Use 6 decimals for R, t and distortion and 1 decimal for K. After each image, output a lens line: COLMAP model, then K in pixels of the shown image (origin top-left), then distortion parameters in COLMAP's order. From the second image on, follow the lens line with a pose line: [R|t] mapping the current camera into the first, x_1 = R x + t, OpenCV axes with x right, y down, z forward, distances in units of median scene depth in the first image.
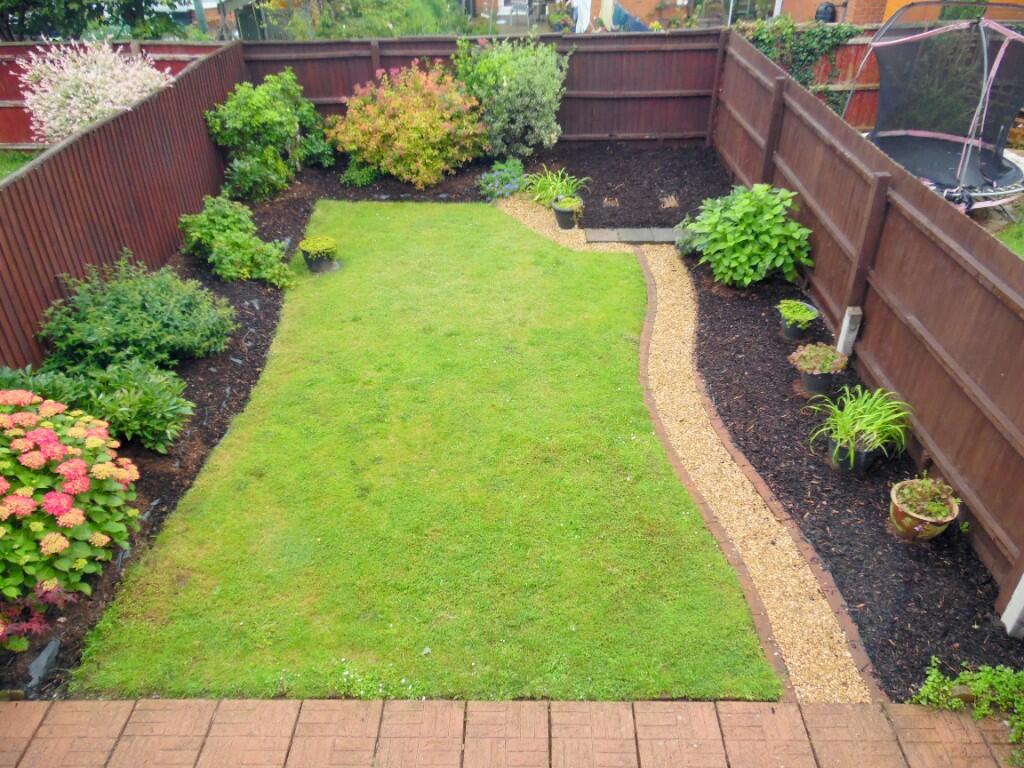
lens RADIAL K [[770.8, 0, 516.1], [0, 770.8, 379.3], [0, 0, 1]] dist [-0.028842, 0.053031]
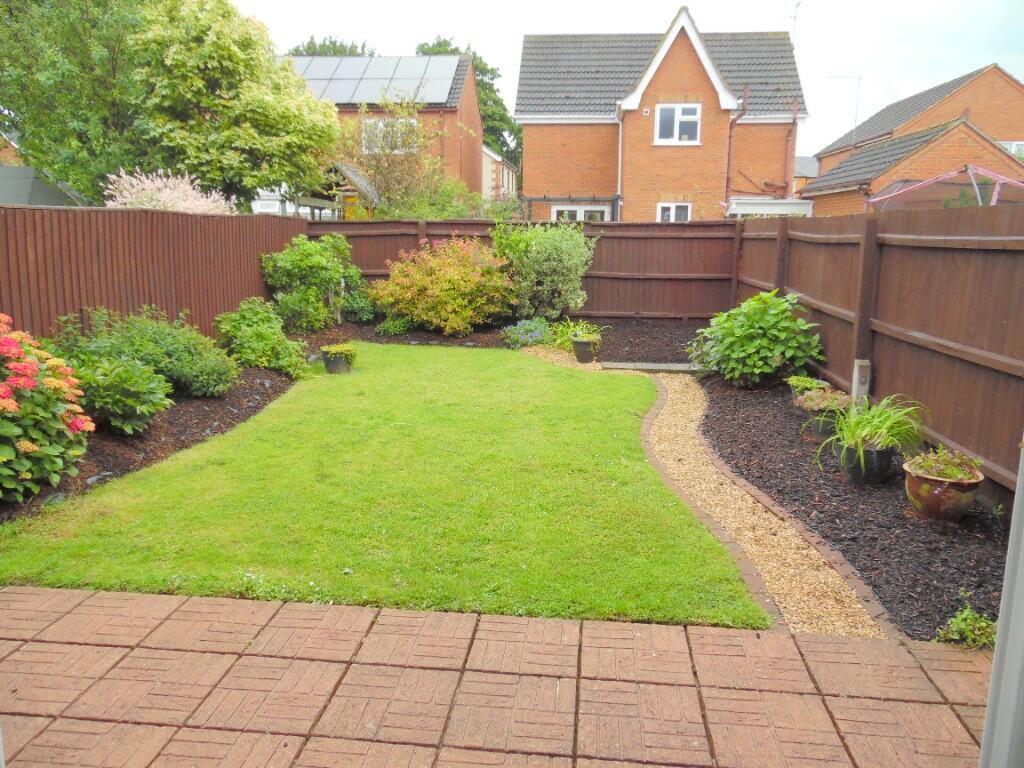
lens RADIAL K [[770.8, 0, 512.9], [0, 770.8, 381.3], [0, 0, 1]] dist [-0.028842, 0.053031]
pose [[0.995598, 0.039662, -0.084923, 0.061391], [-0.068657, 0.925407, -0.372705, 0.219178], [0.063806, 0.376894, 0.924056, 0.067836]]
